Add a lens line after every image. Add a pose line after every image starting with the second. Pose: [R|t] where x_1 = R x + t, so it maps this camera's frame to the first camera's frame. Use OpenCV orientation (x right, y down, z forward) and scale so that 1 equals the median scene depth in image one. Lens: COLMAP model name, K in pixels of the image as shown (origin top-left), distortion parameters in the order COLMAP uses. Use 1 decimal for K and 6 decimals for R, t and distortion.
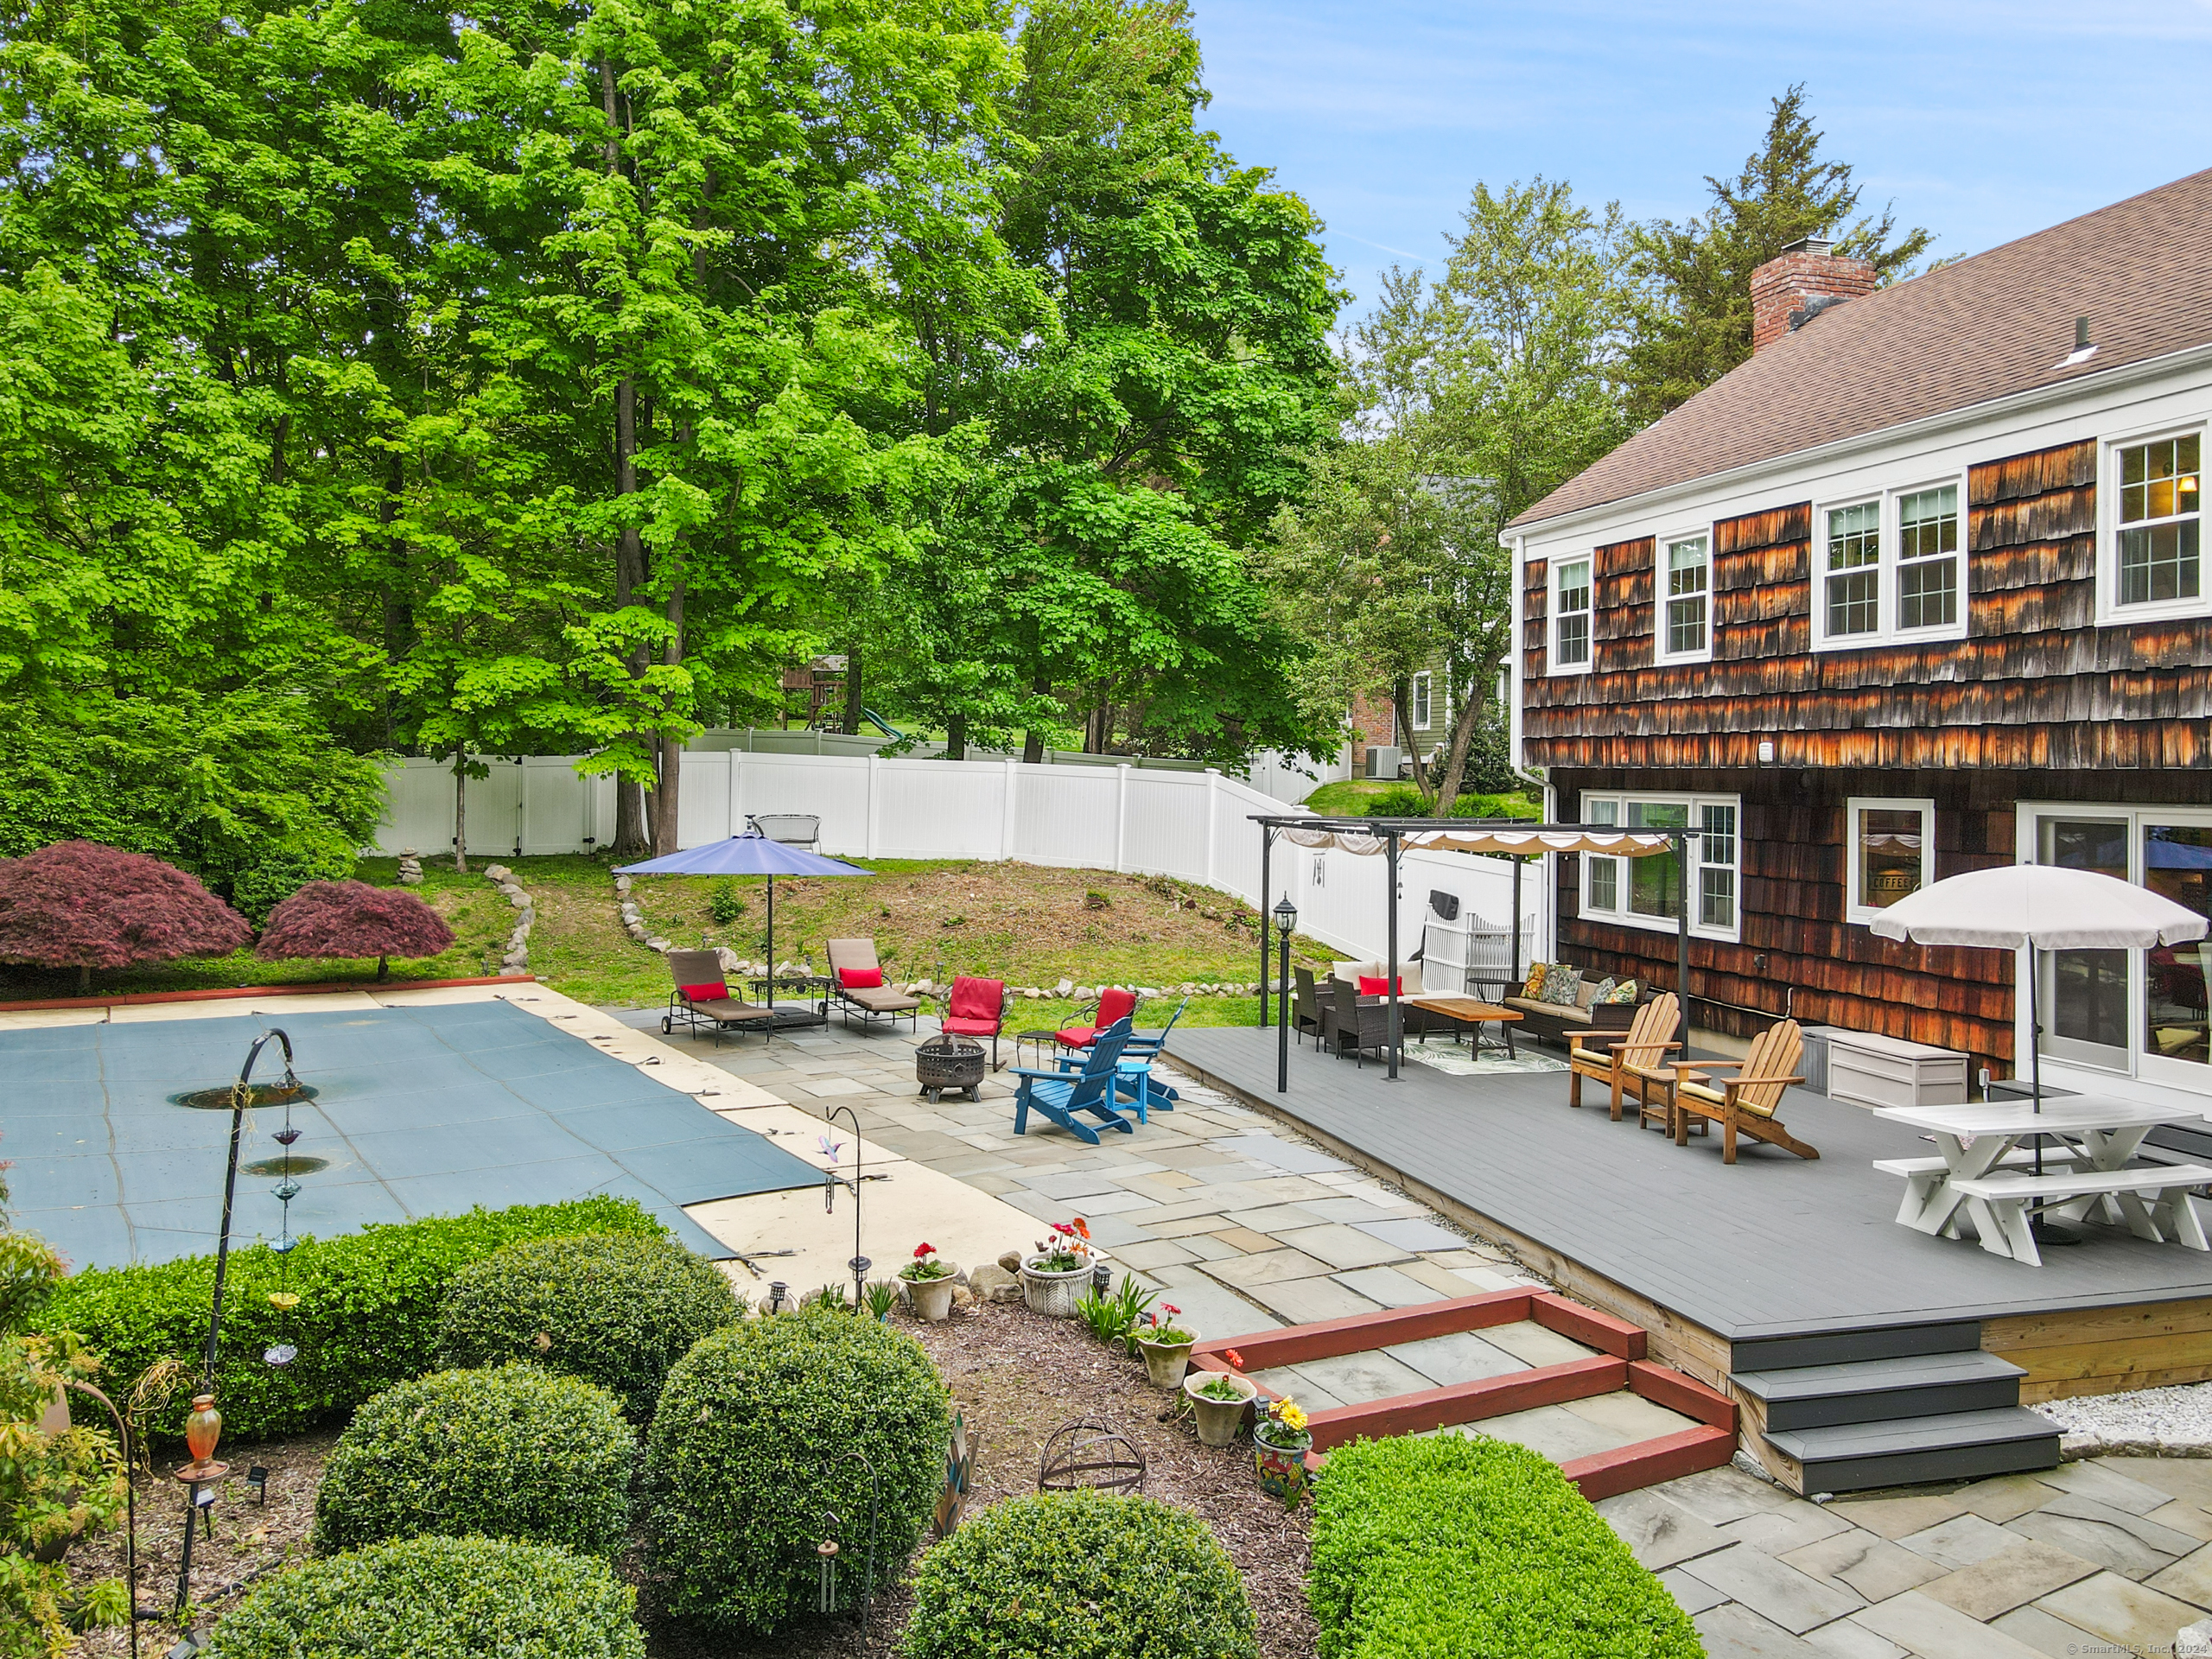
lens RADIAL K [[1654.2, 0, 1109.0], [0, 1654.2, 743.3], [0, 0, 1]] dist [0.011016, 0.010608]
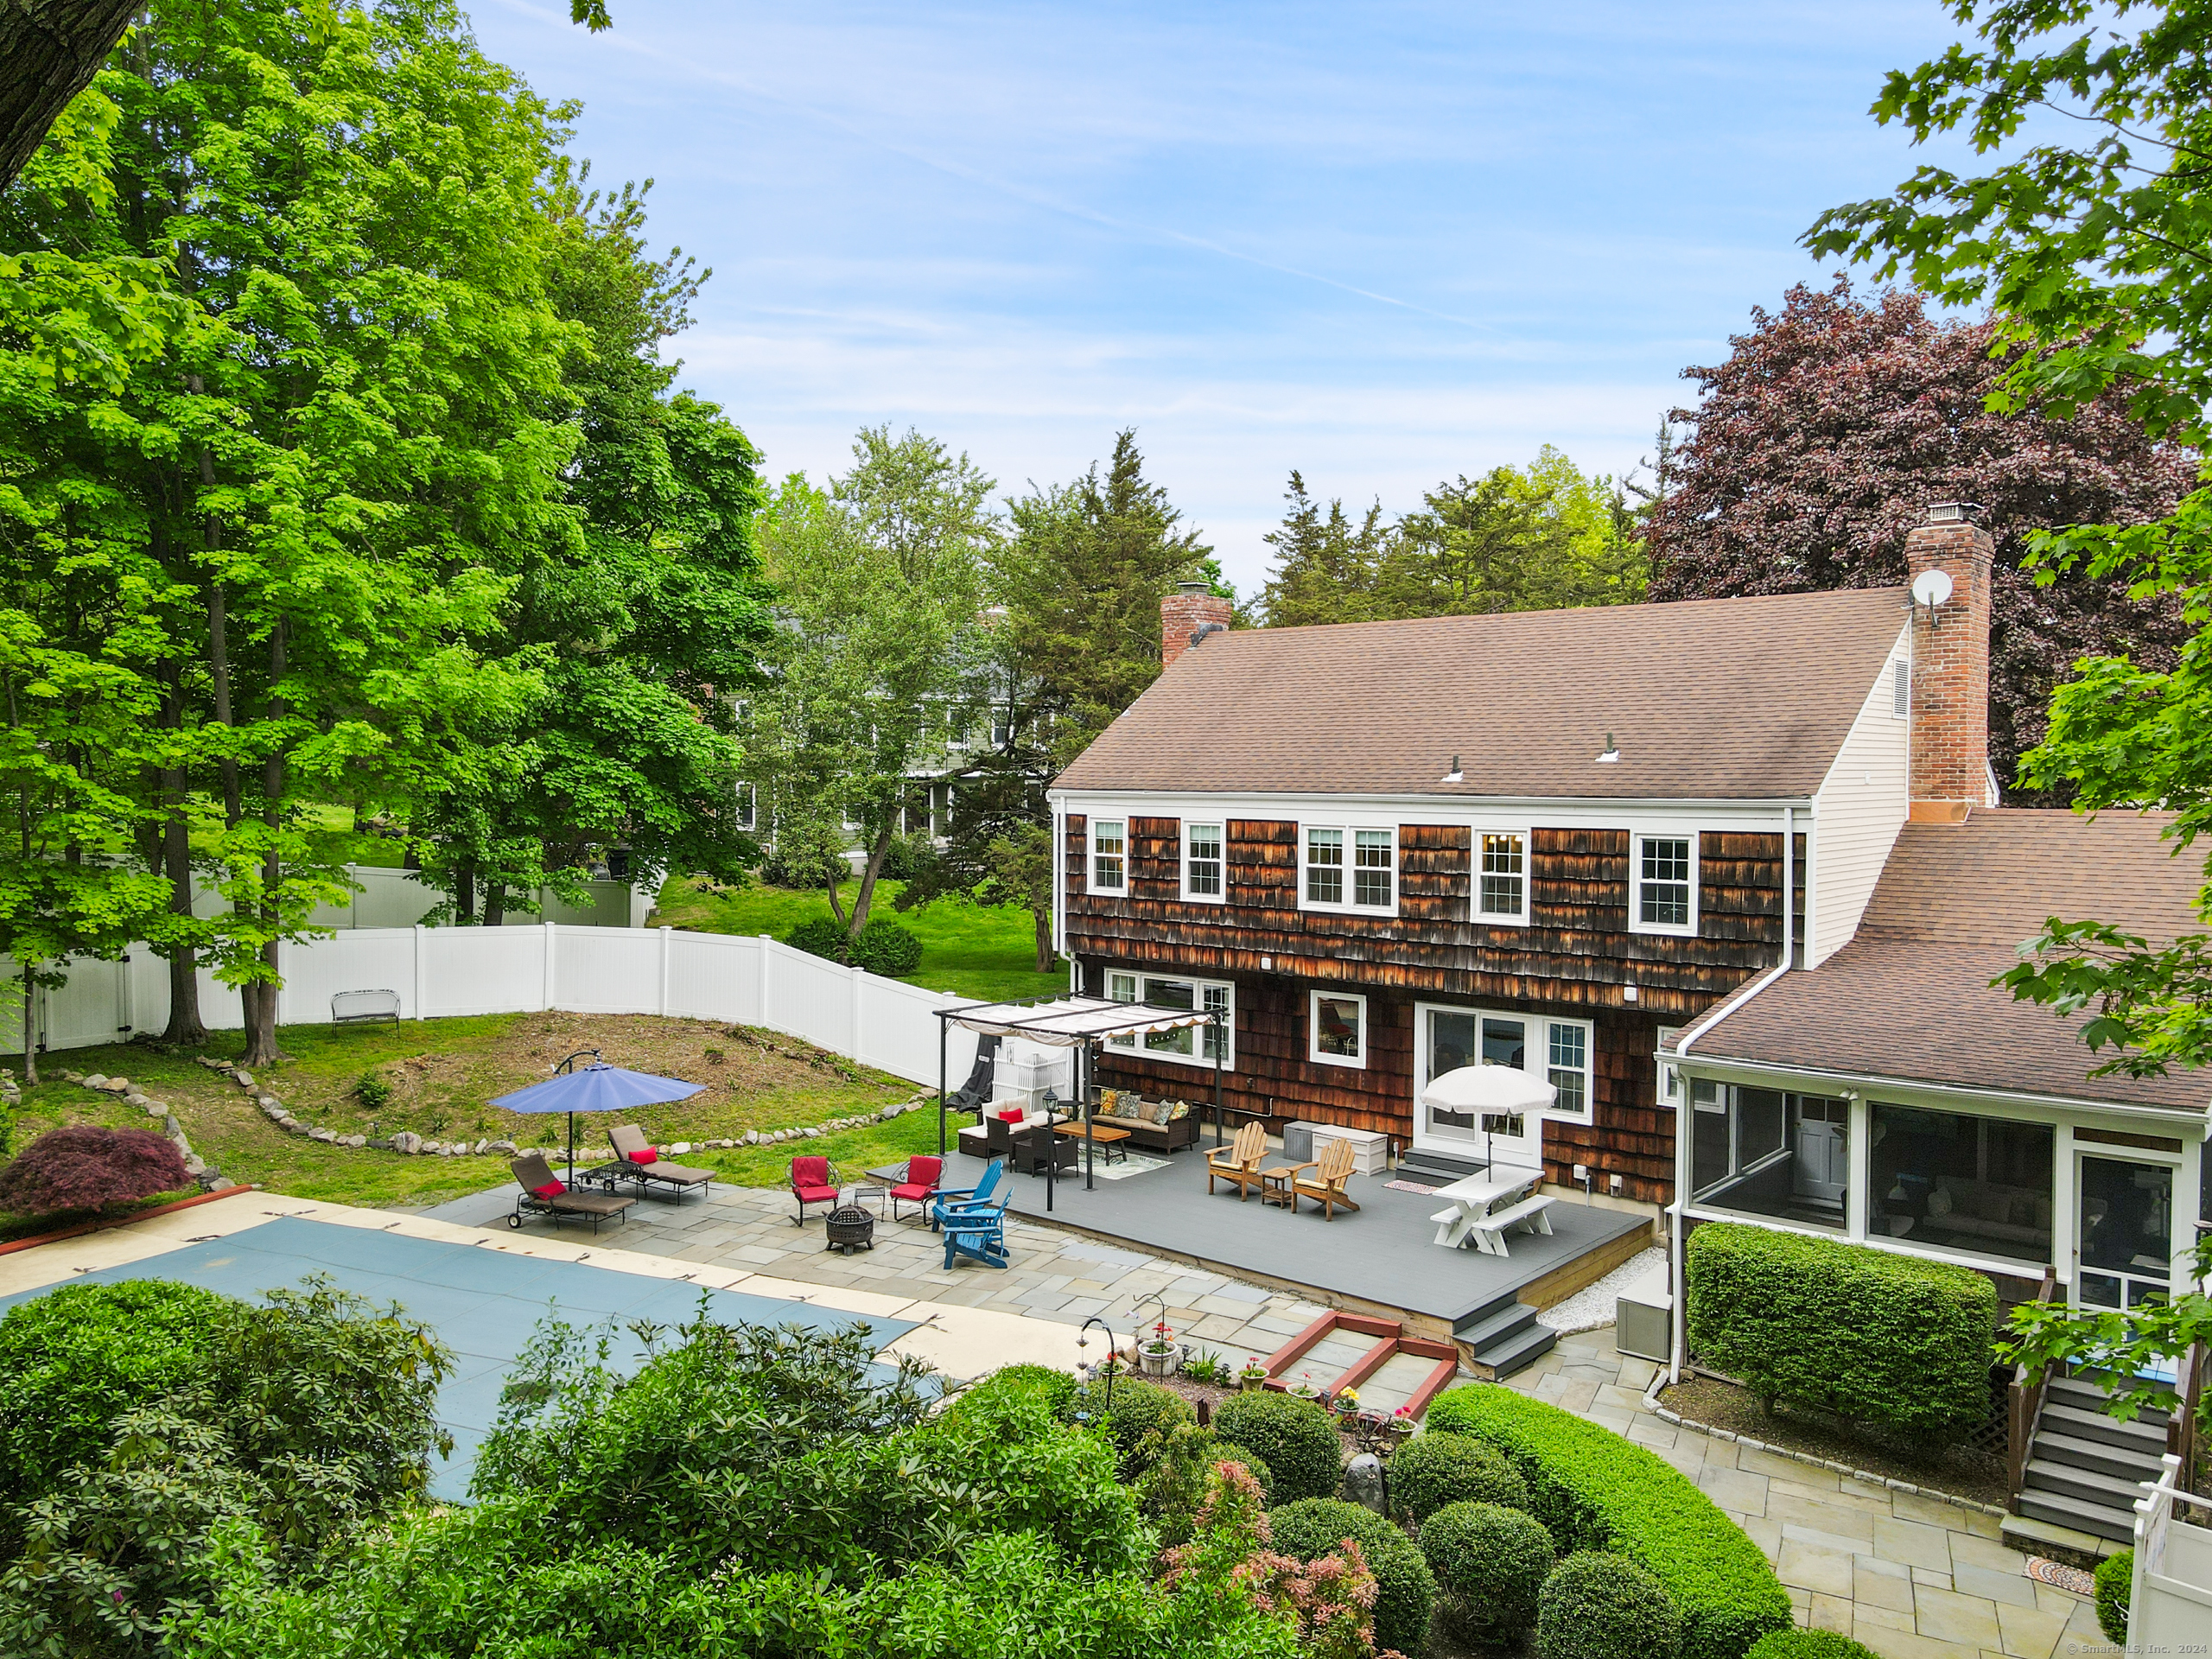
lens RADIAL K [[1577.1, 0, 1136.7], [0, 1577.1, 827.7], [0, 0, 1]] dist [-0.034525, 0.087824]
pose [[0.838019, -0.024767, 0.545078, -0.467845], [-0.003936, 0.998669, 0.051427, -0.171574], [-0.545627, -0.045242, 0.836806, -0.213121]]
